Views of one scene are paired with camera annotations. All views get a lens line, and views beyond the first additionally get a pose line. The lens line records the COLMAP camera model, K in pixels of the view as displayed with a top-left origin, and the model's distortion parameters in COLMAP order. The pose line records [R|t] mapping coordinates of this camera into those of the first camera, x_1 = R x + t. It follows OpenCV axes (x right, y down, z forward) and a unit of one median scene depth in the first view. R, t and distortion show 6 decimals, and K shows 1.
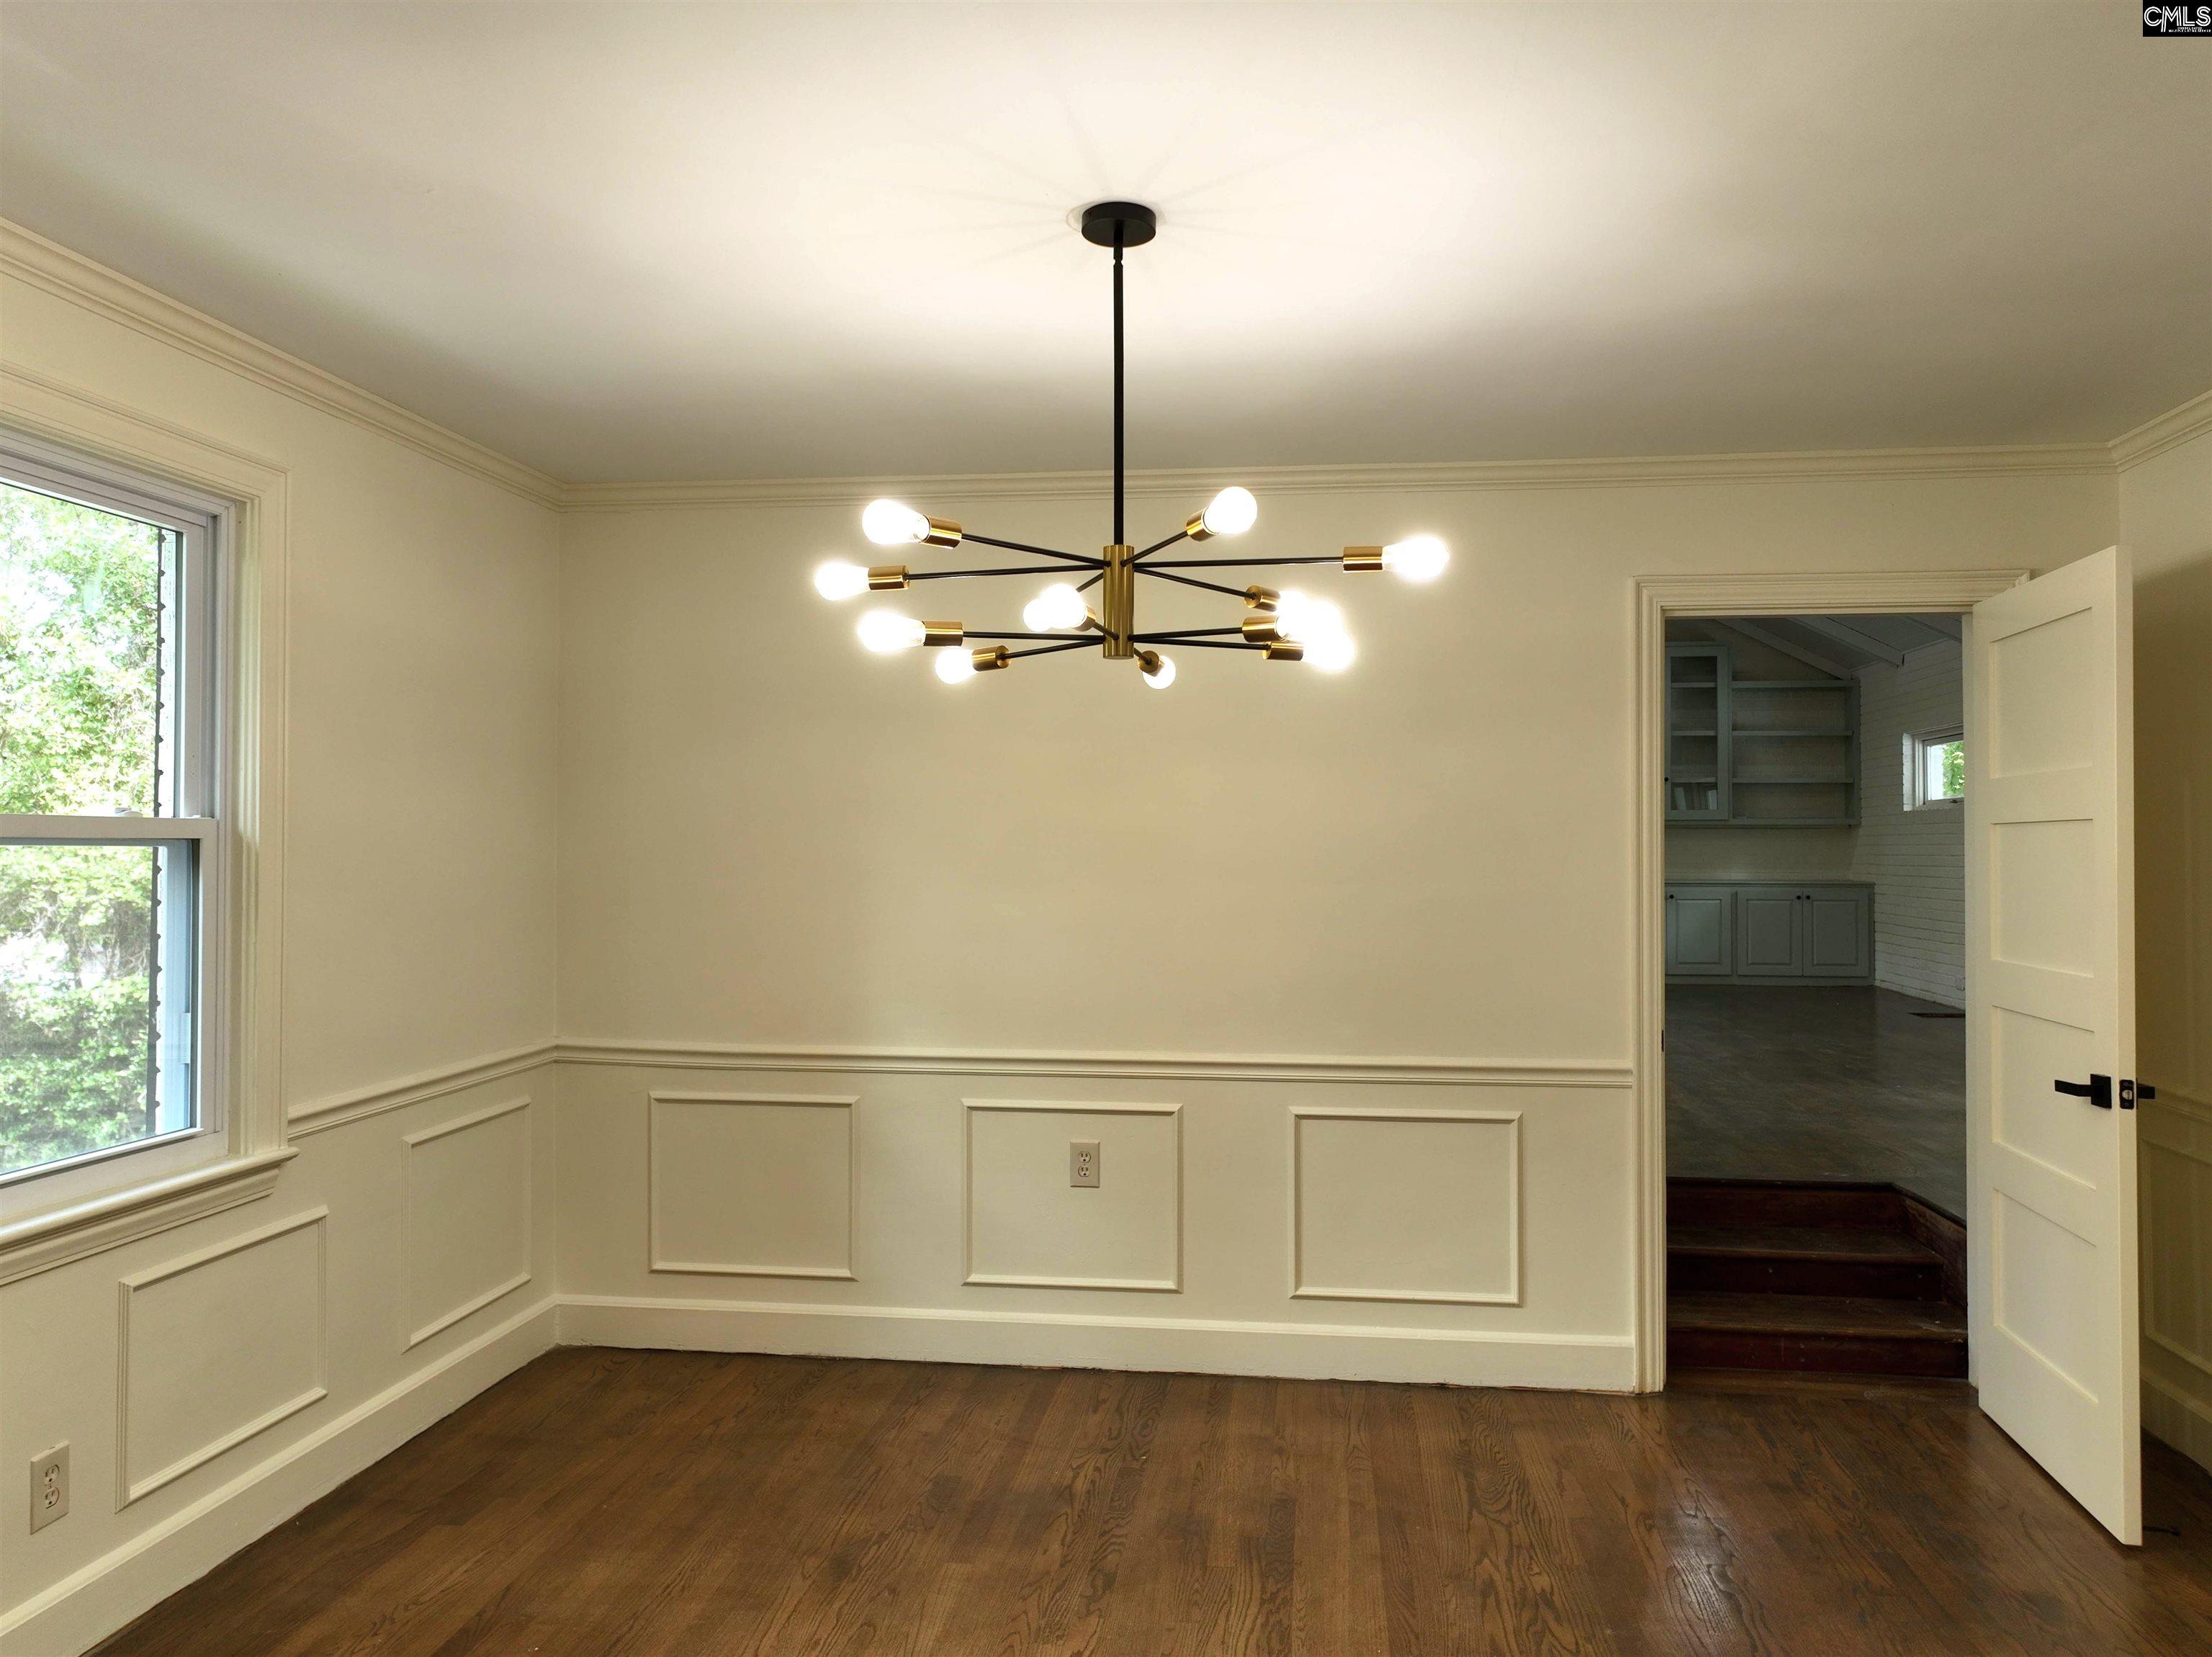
lens RADIAL K [[1570.9, 0, 1106.0], [0, 1570.9, 828.5], [0, 0, 1]] dist [0.002988, 0.000224]
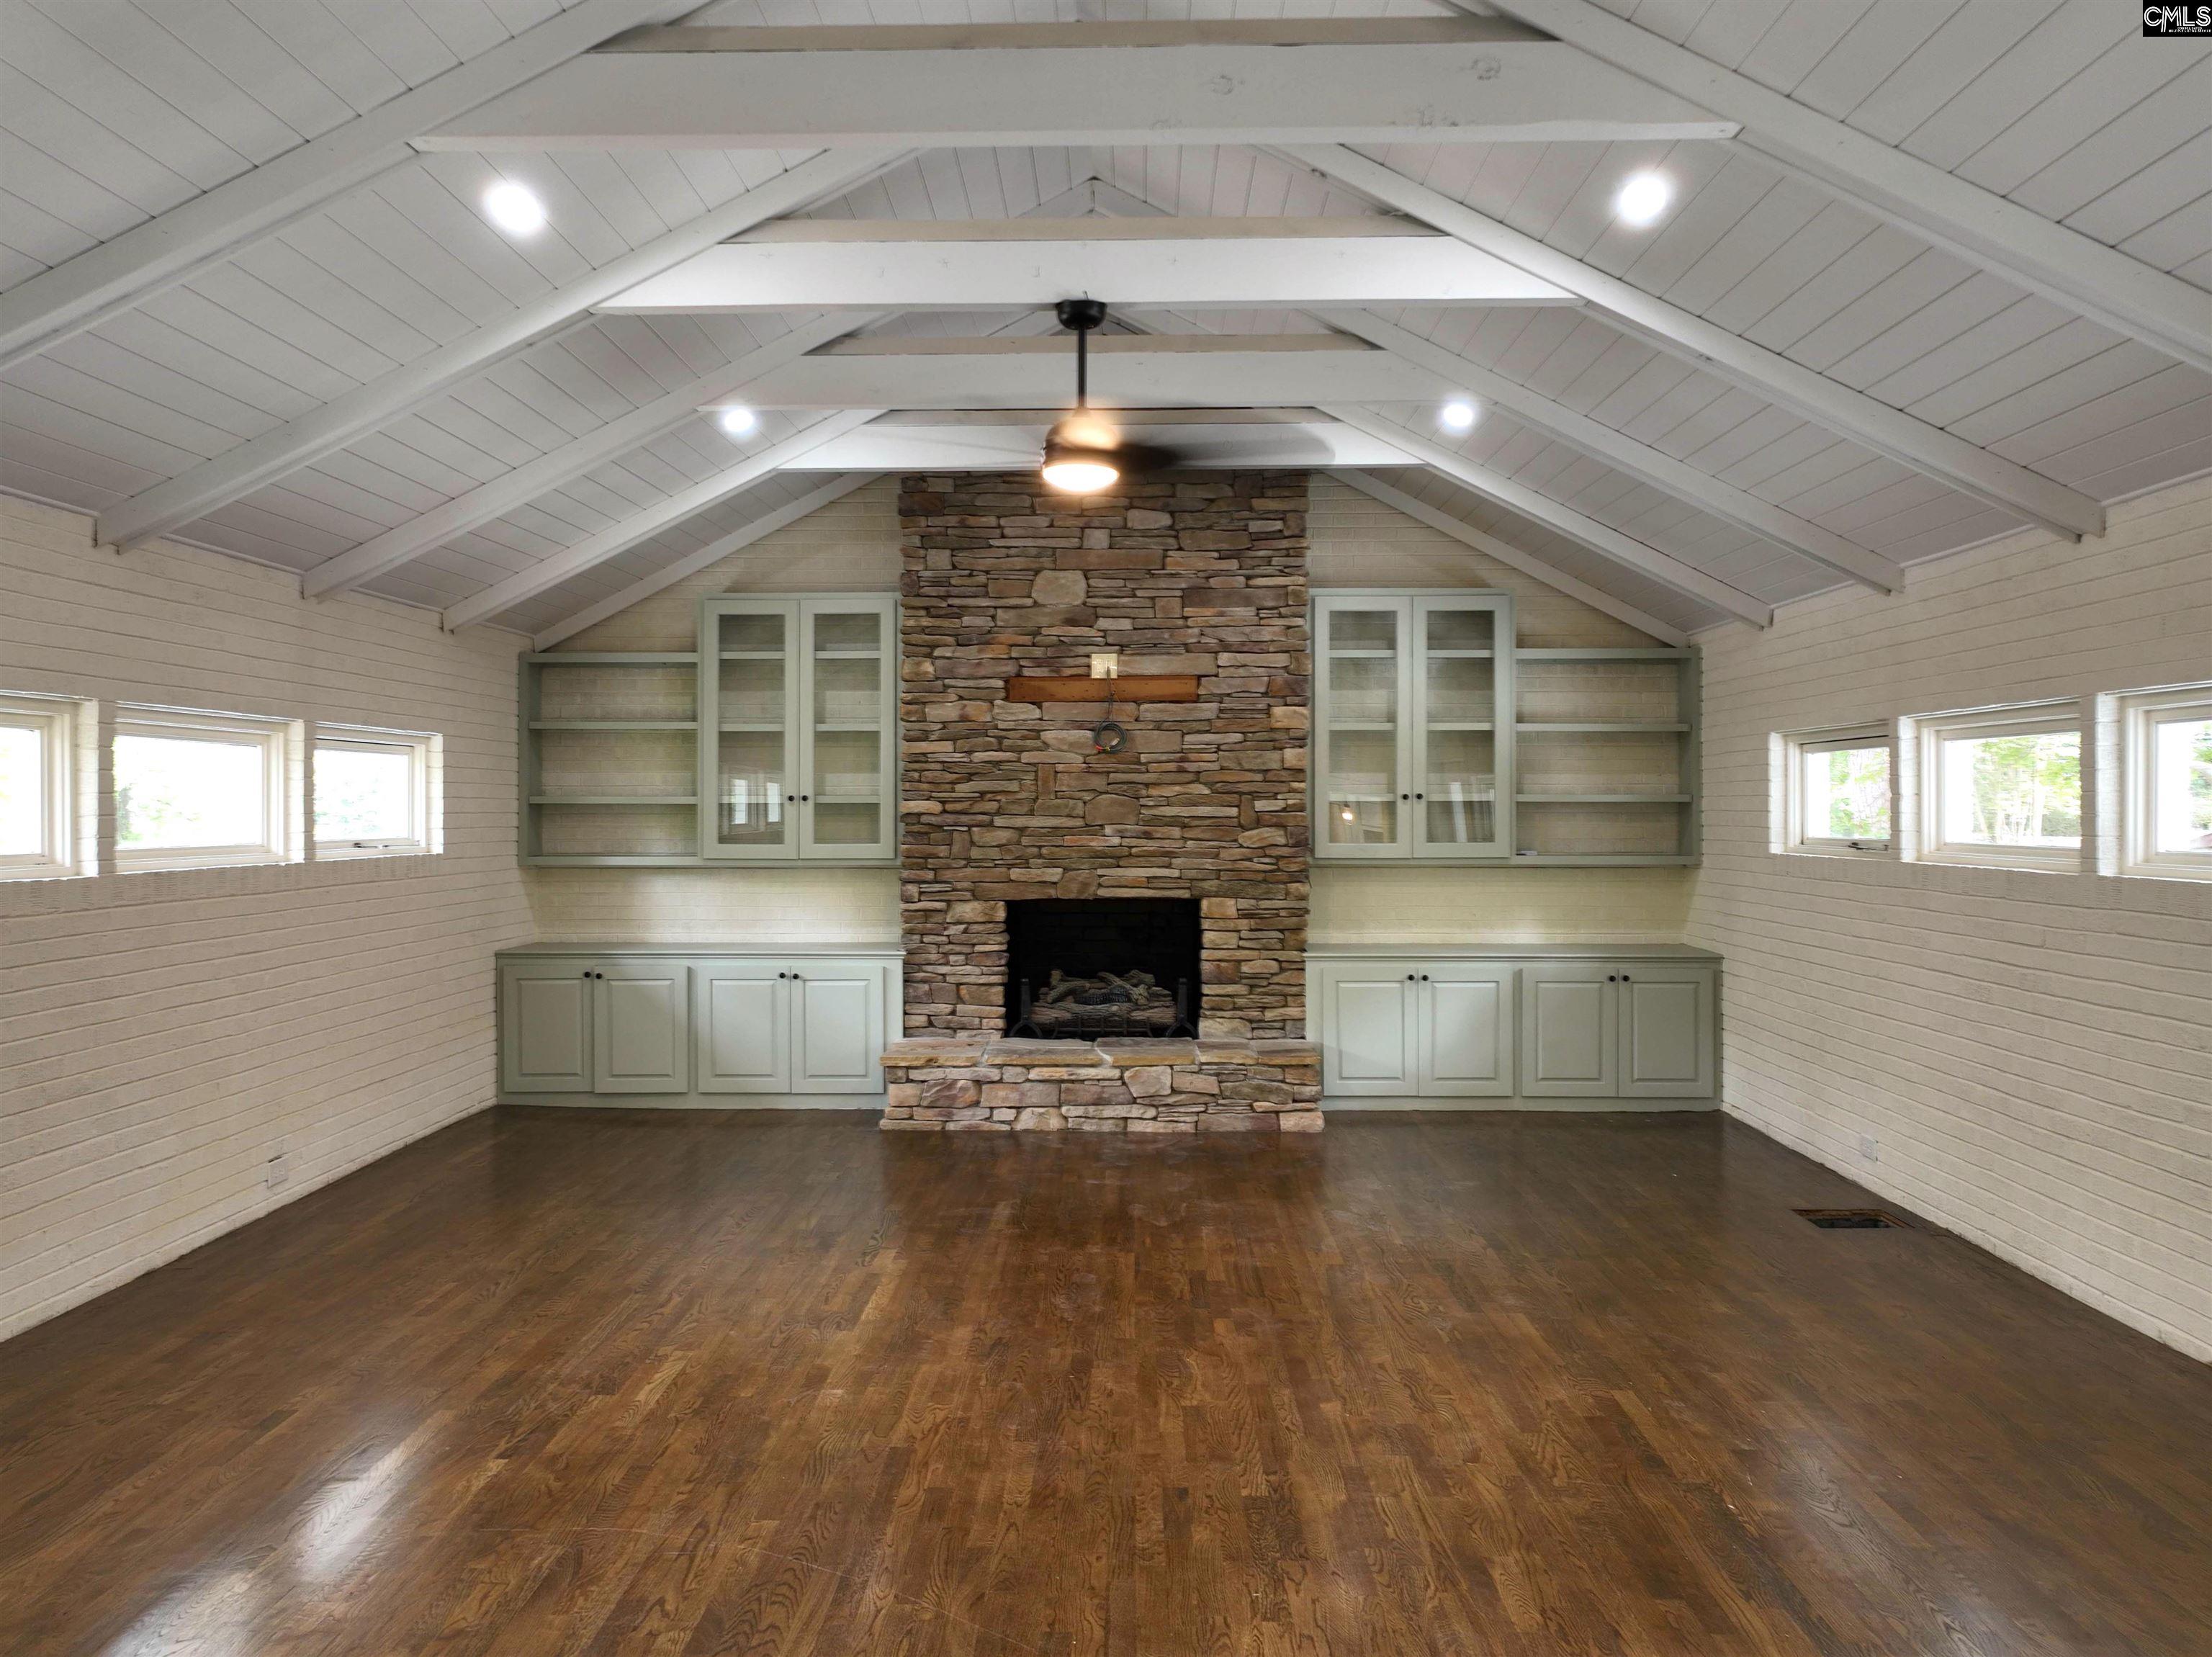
lens RADIAL K [[1570.9, 0, 1106.0], [0, 1570.9, 828.5], [0, 0, 1]] dist [0.002988, 0.000224]
pose [[0.994247, -0.007075, 0.106877, 0.156805], [0.005027, 0.999799, 0.019420, -0.031786], [-0.106993, -0.018771, 0.994083, 0.361600]]
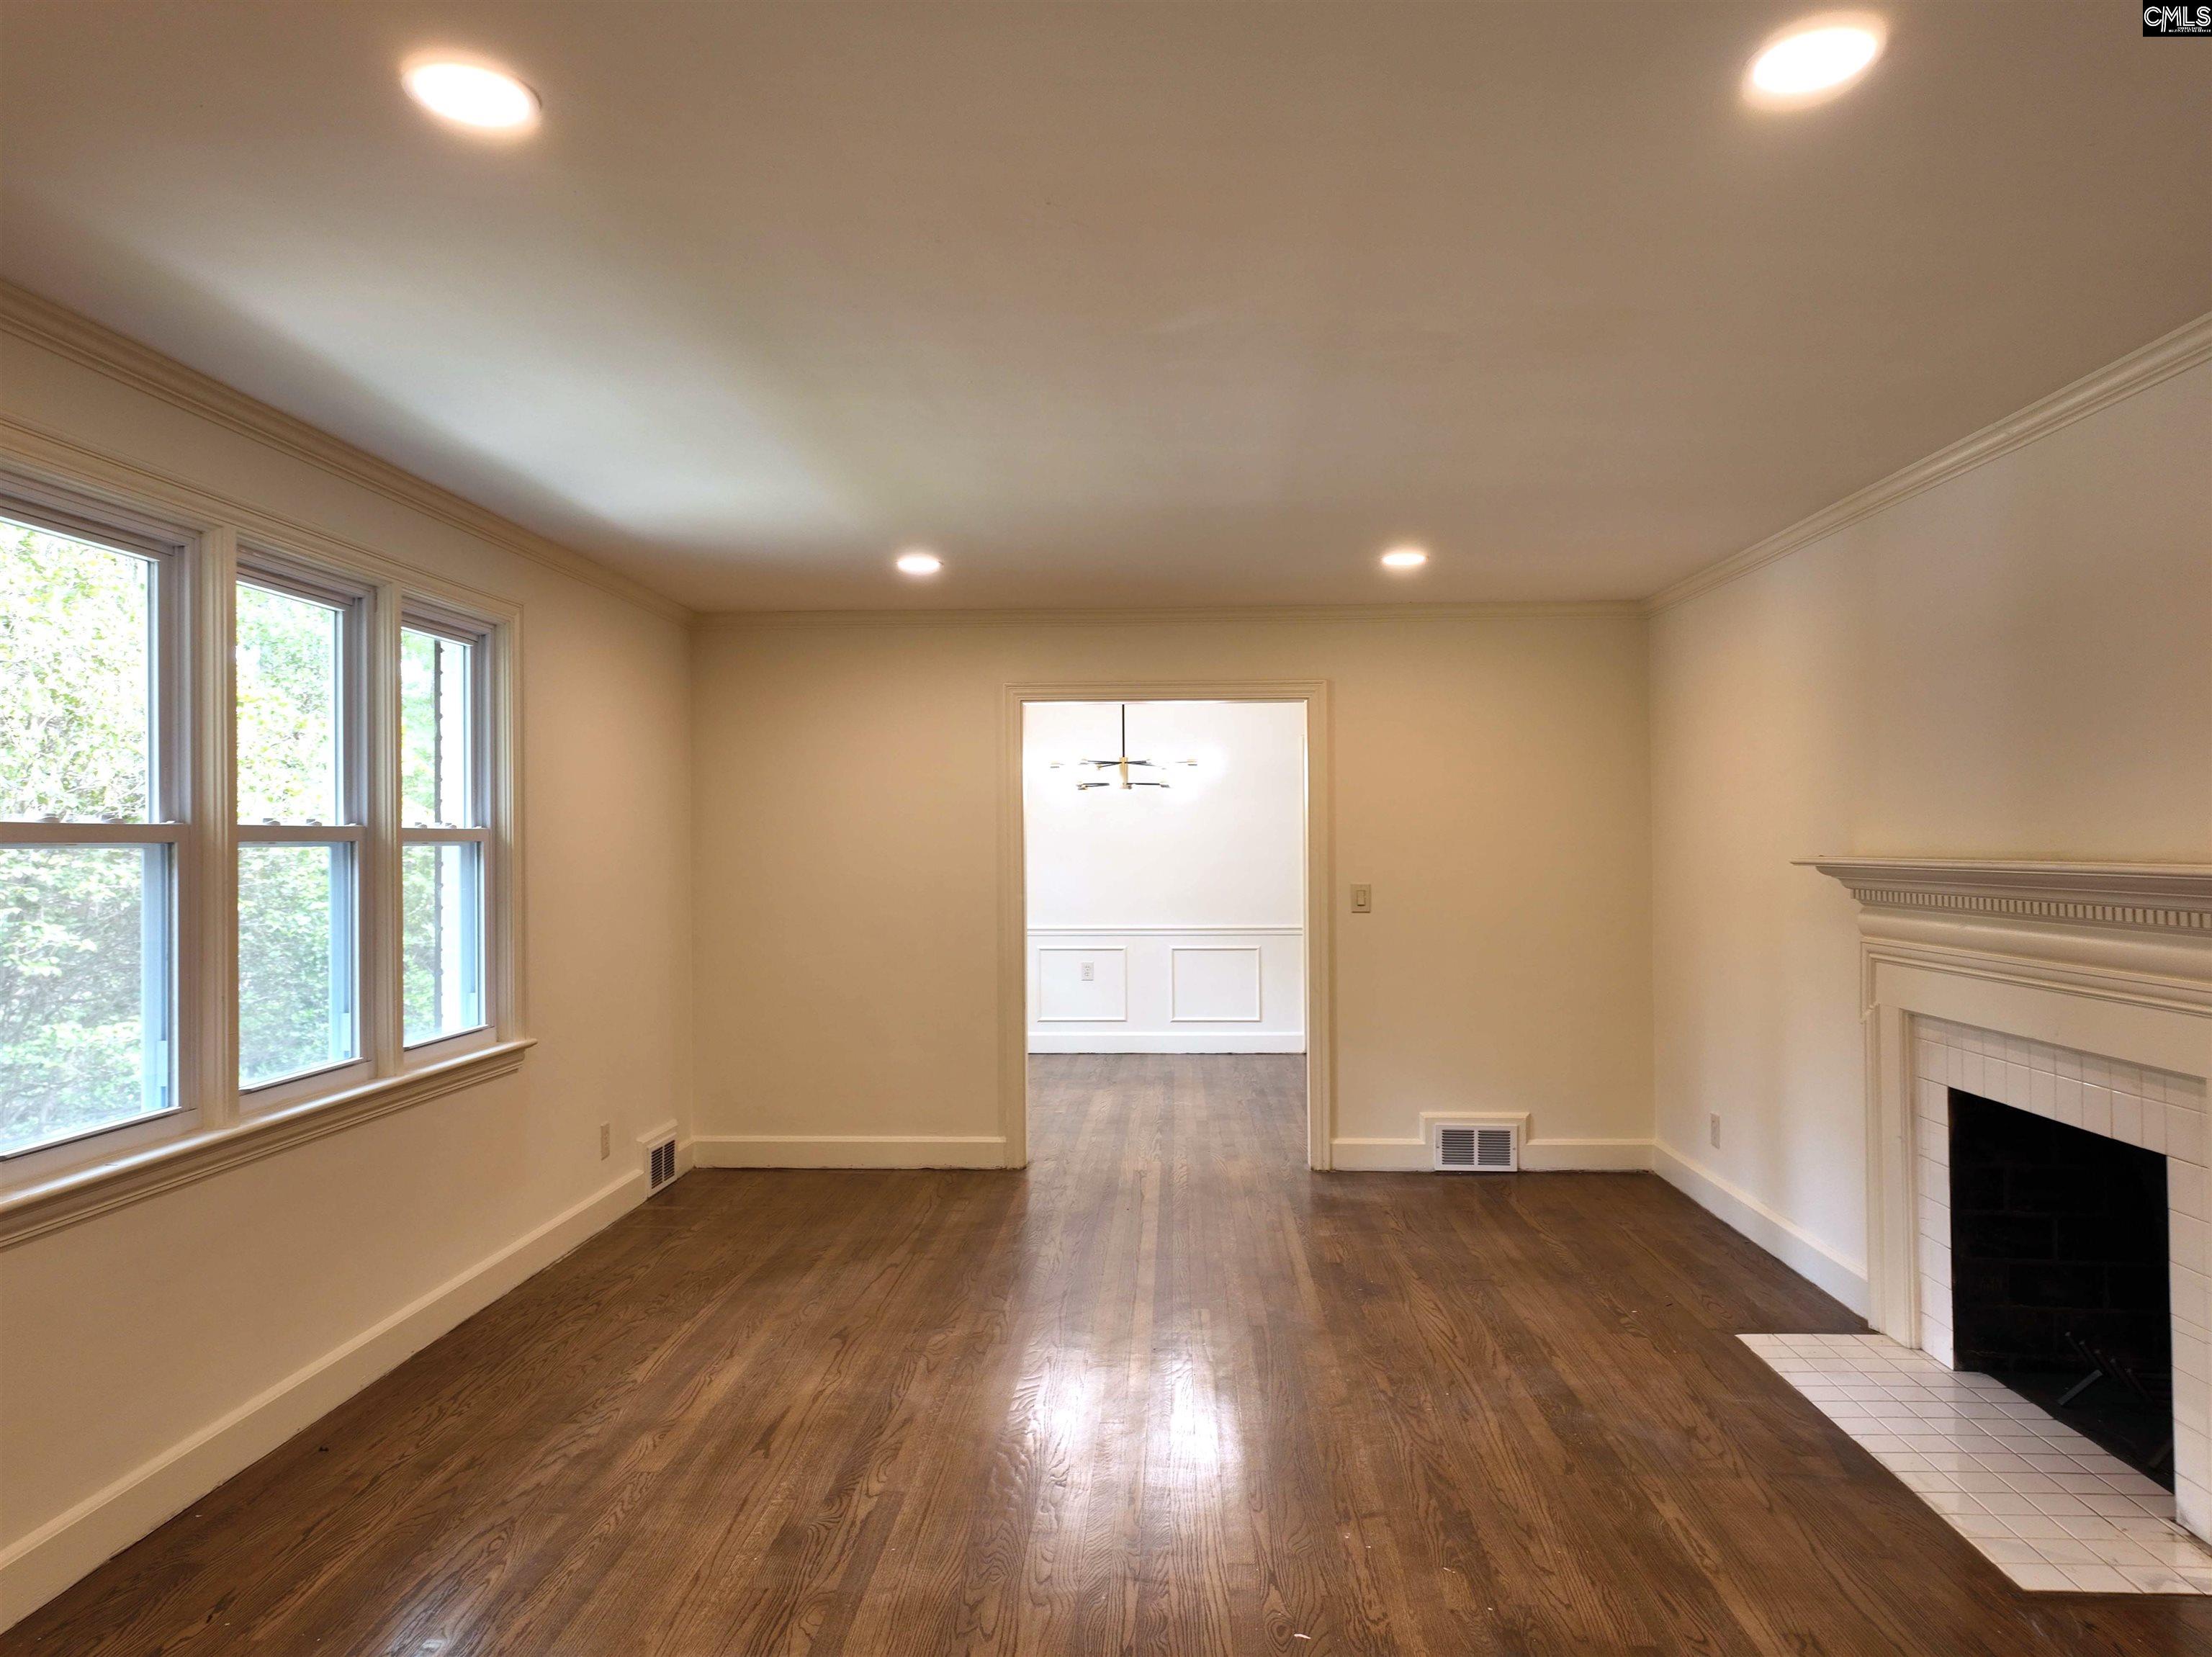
lens RADIAL K [[1570.9, 0, 1106.0], [0, 1570.9, 828.5], [0, 0, 1]] dist [0.002988, 0.000224]
pose [[0.996375, -0.007096, 0.084773, -0.195782], [0.006773, 0.999969, 0.004105, -0.020755], [-0.084799, -0.003516, 0.996392, -1.488417]]
